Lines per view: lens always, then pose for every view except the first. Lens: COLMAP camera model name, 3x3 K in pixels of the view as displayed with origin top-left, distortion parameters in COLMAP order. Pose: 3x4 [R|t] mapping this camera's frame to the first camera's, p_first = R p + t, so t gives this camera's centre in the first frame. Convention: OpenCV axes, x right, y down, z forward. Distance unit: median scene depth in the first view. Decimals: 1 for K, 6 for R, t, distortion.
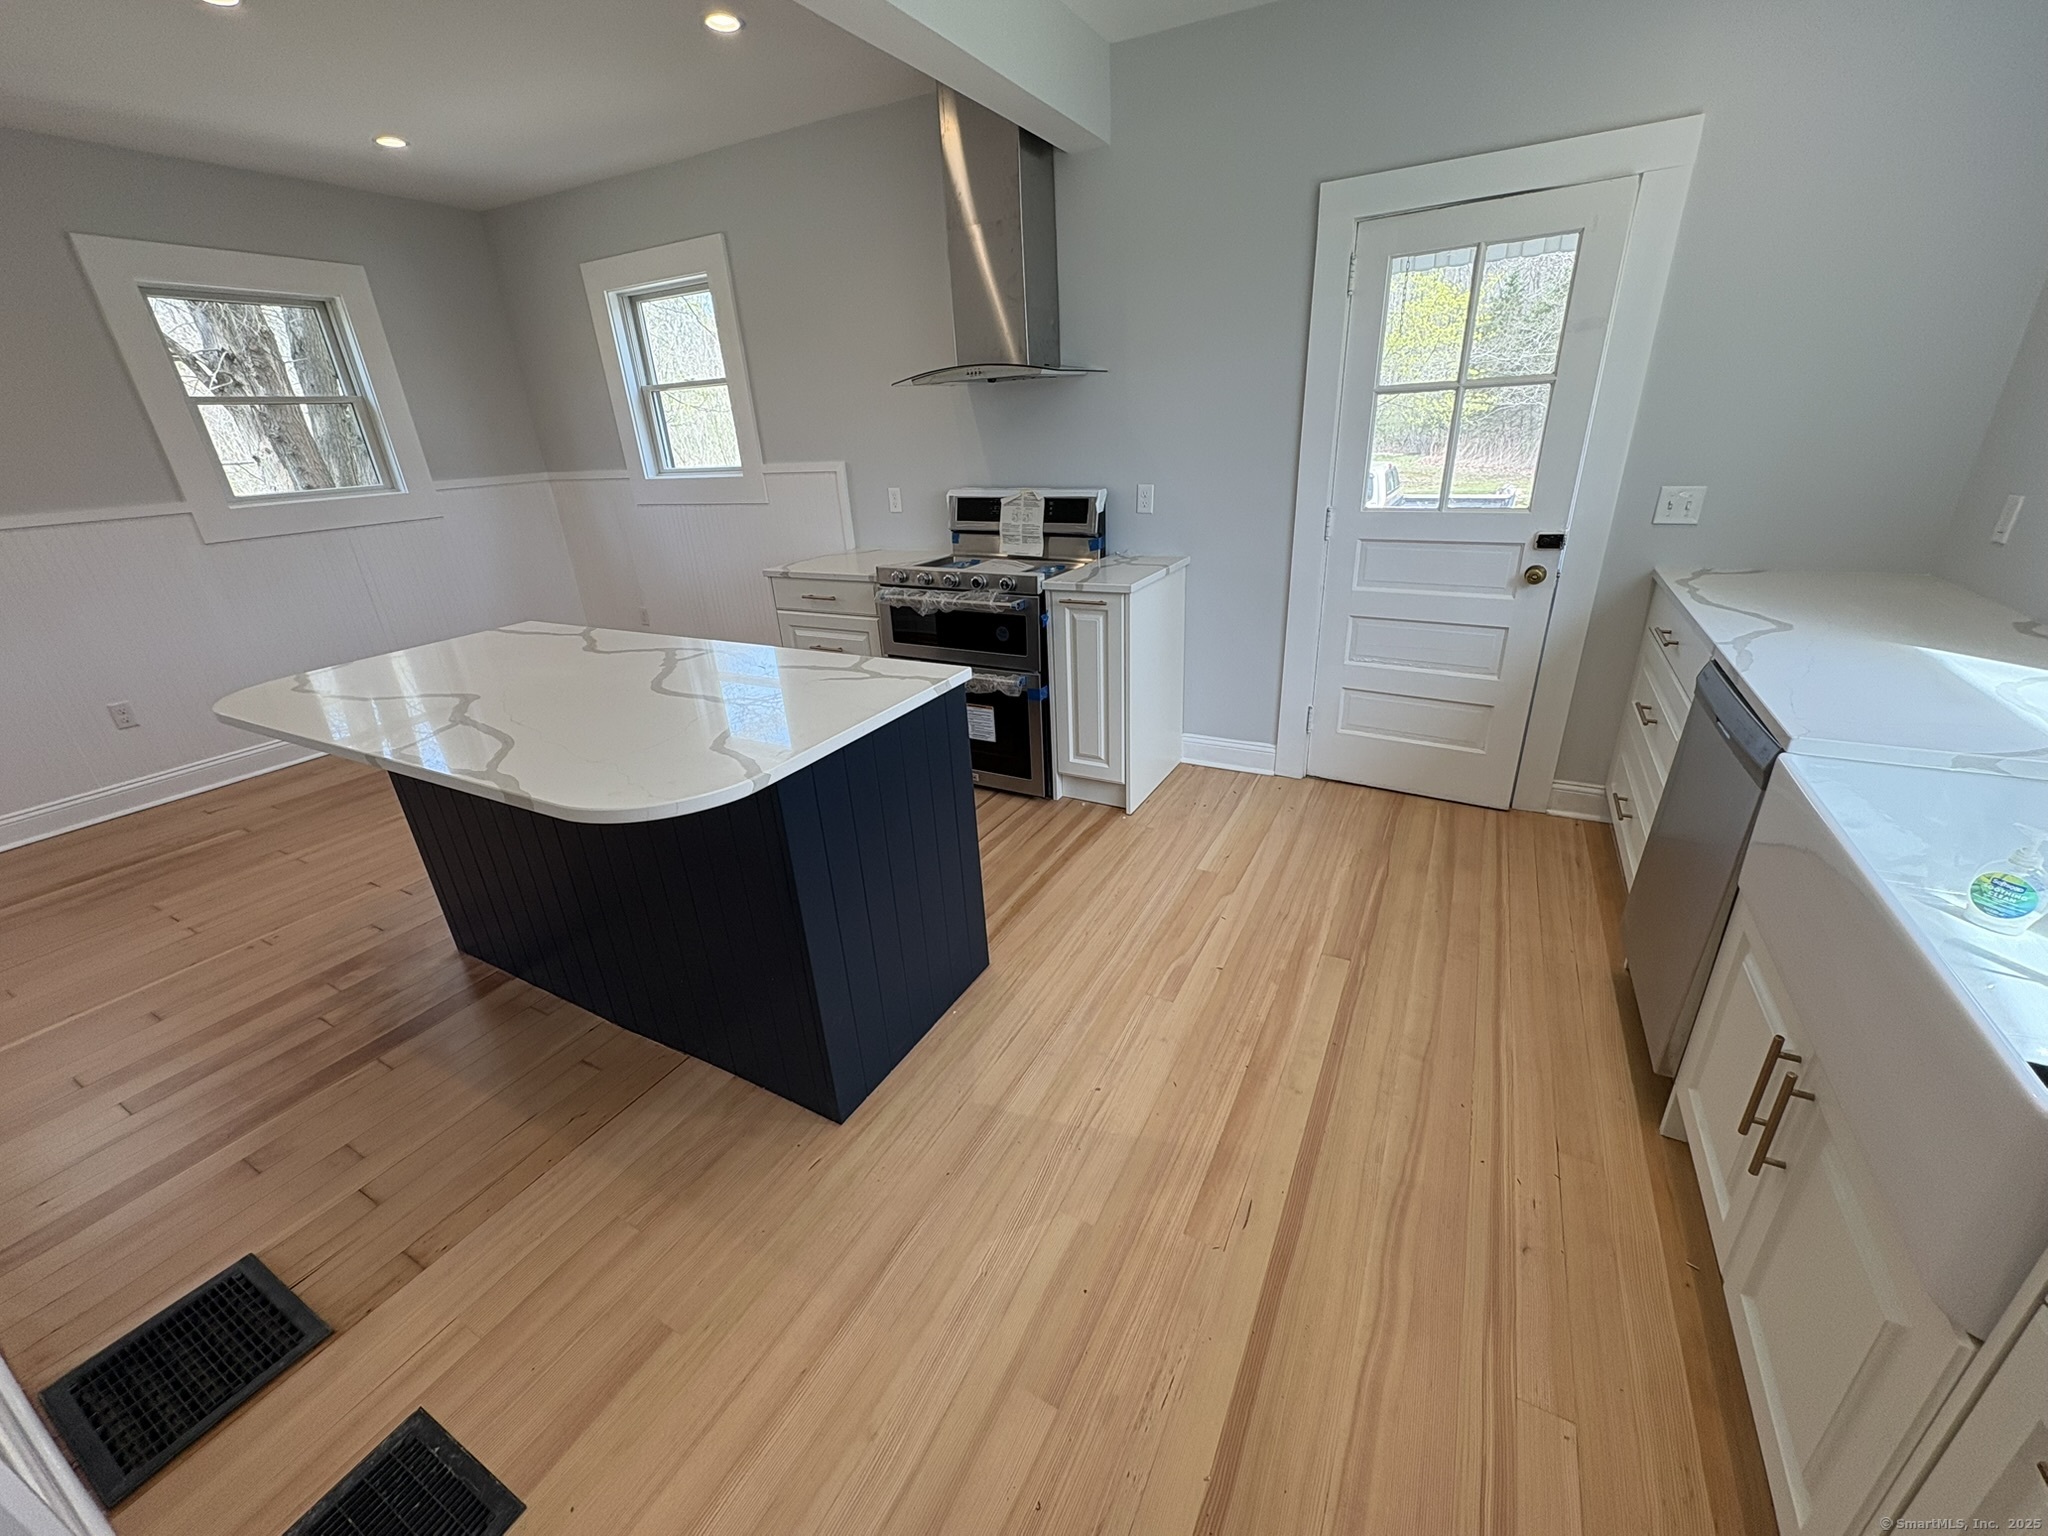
lens RADIAL K [[816.1, 0, 1034.5], [0, 816.1, 762.9], [0, 0, 1]] dist [-0.002033, -0.000040]
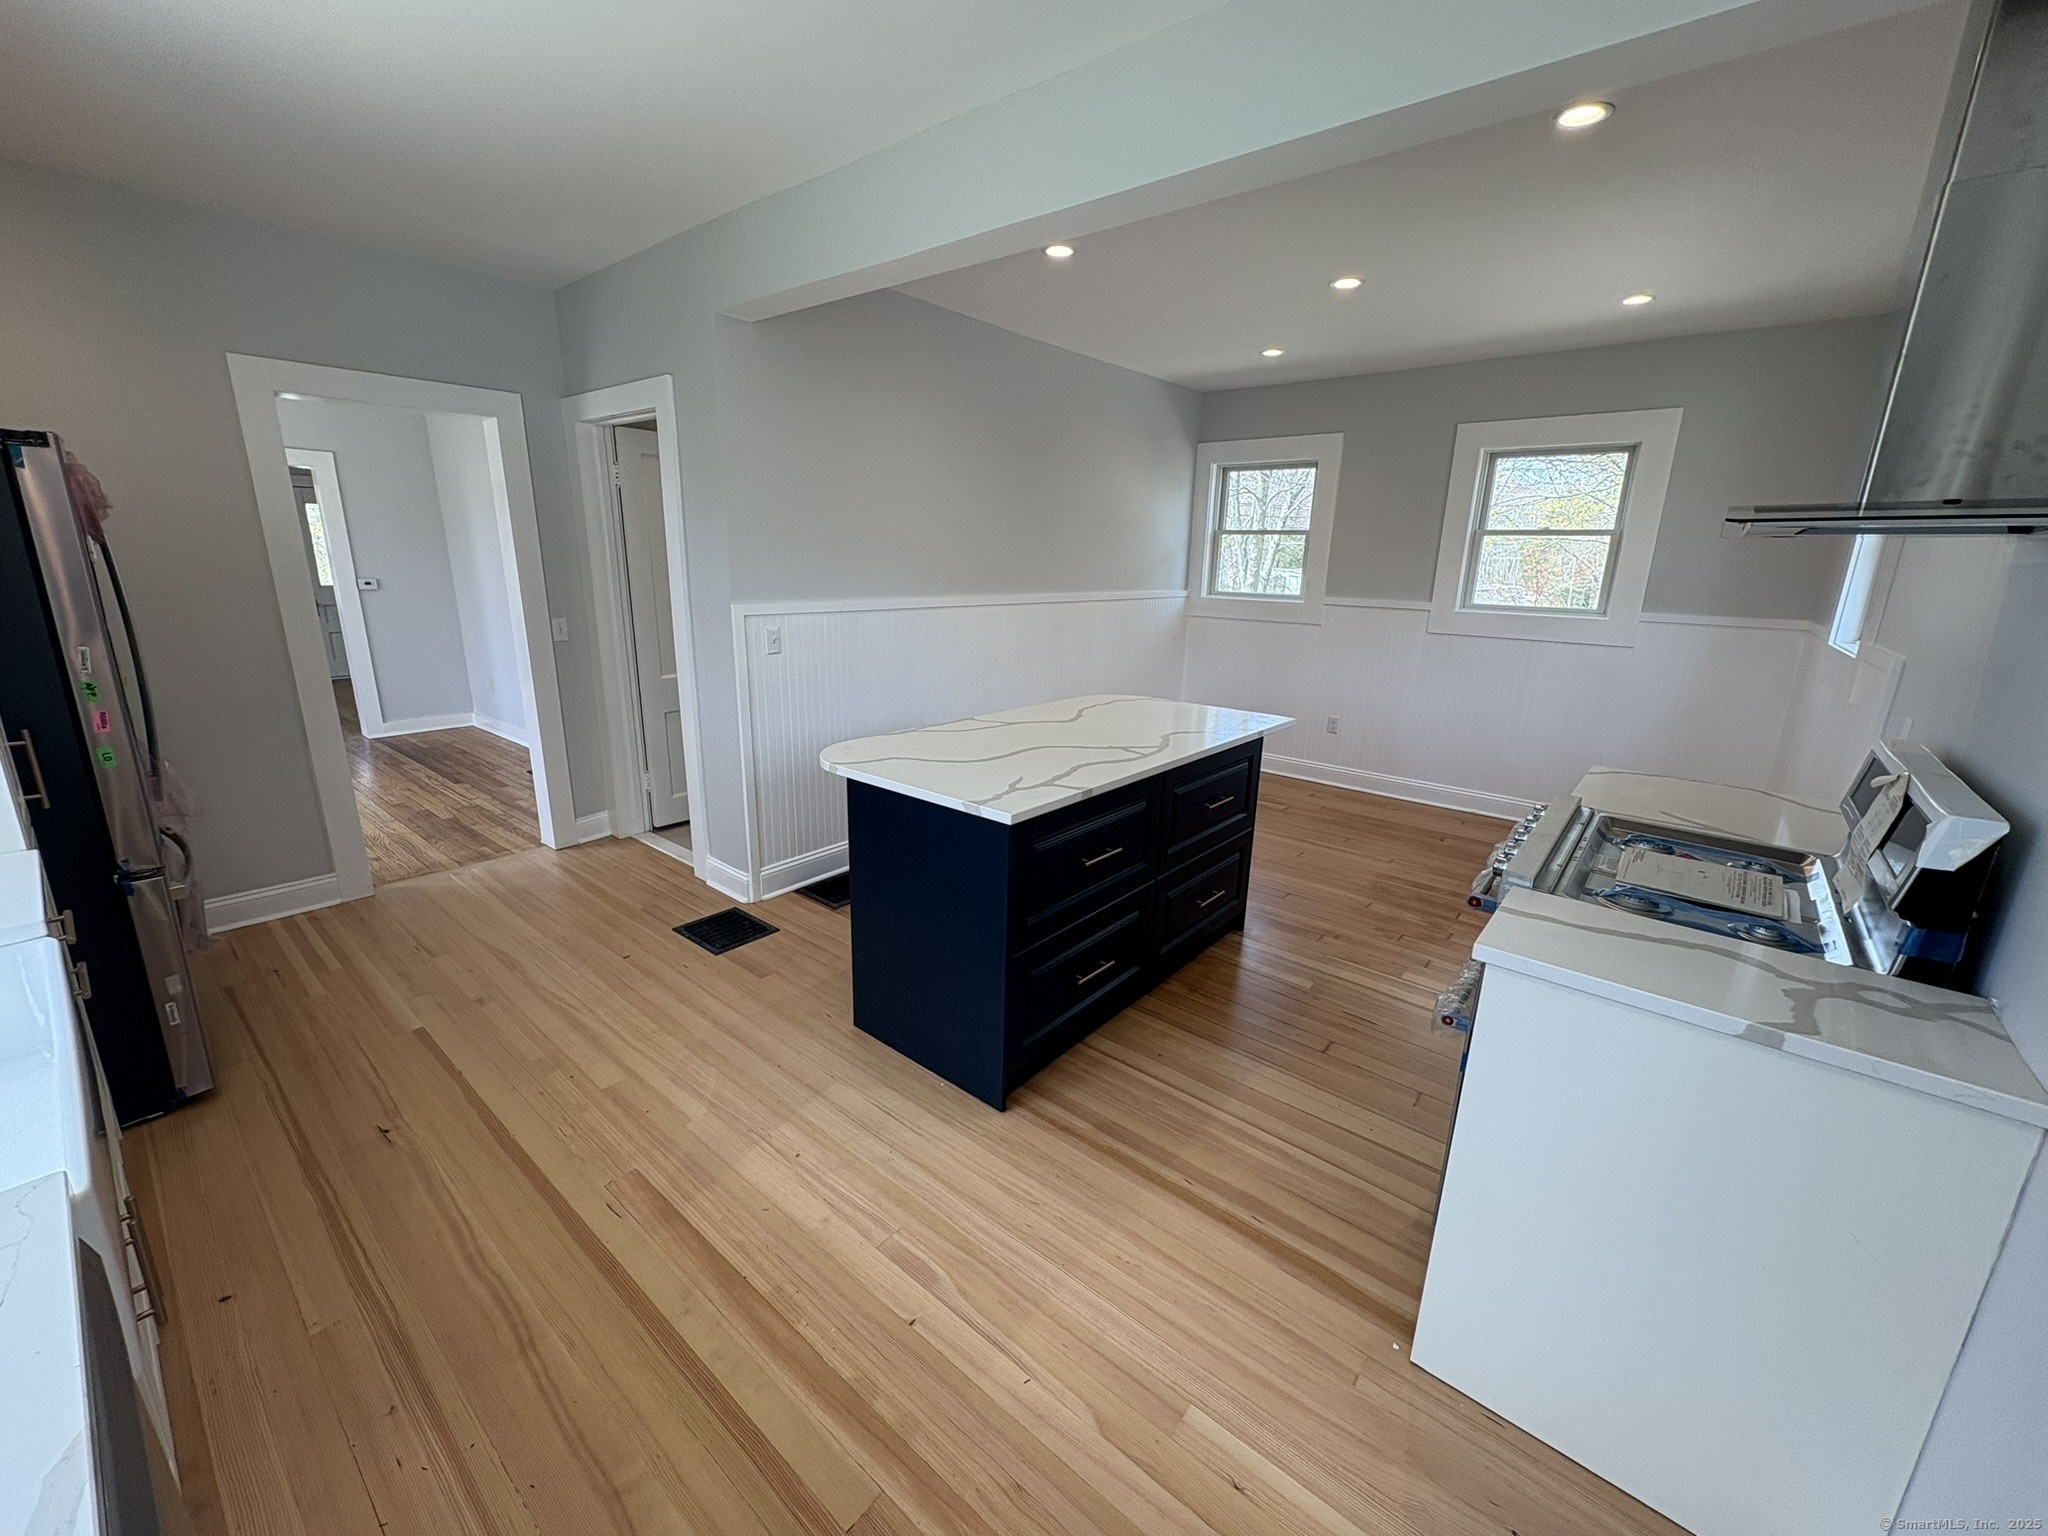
lens RADIAL K [[816.1, 0, 1015.6], [0, 816.1, 771.6], [0, 0, 1]] dist [-0.002033, -0.000040]
pose [[-0.212275, 0.291551, -0.932704, 0.930145], [-0.387607, 0.851043, 0.354241, -0.572684], [0.897051, 0.436719, -0.067648, 1.153146]]
